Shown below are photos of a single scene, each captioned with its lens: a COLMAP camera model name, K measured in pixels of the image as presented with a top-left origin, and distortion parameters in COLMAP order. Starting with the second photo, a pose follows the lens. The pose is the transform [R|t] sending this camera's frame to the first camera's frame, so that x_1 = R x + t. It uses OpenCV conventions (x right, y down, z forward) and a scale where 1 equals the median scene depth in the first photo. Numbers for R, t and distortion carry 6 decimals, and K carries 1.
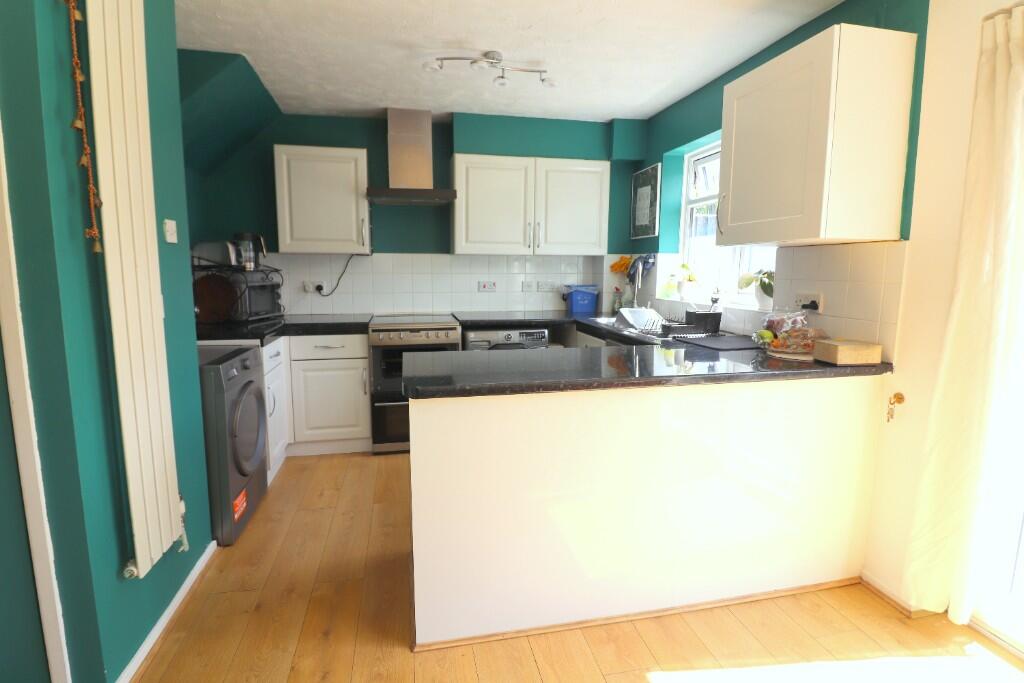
lens RADIAL K [[512.6, 0, 511.8], [0, 512.6, 337.1], [0, 0, 1]] dist [-0.002283, -0.002347]
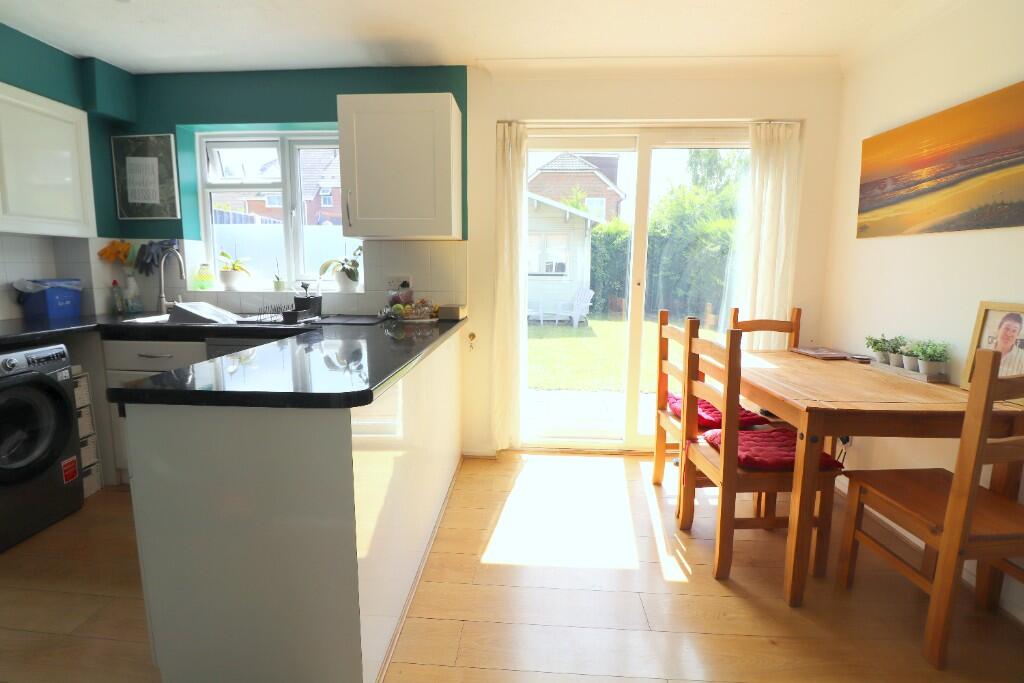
lens RADIAL K [[480.4, 0, 509.7], [0, 480.4, 338.3], [0, 0, 1]] dist [-0.005258, -0.001750]
pose [[0.248977, -0.146255, 0.957403, -0.389773], [0.124838, 0.985132, 0.118026, -0.023409], [-0.960430, 0.090135, 0.263533, 0.264937]]
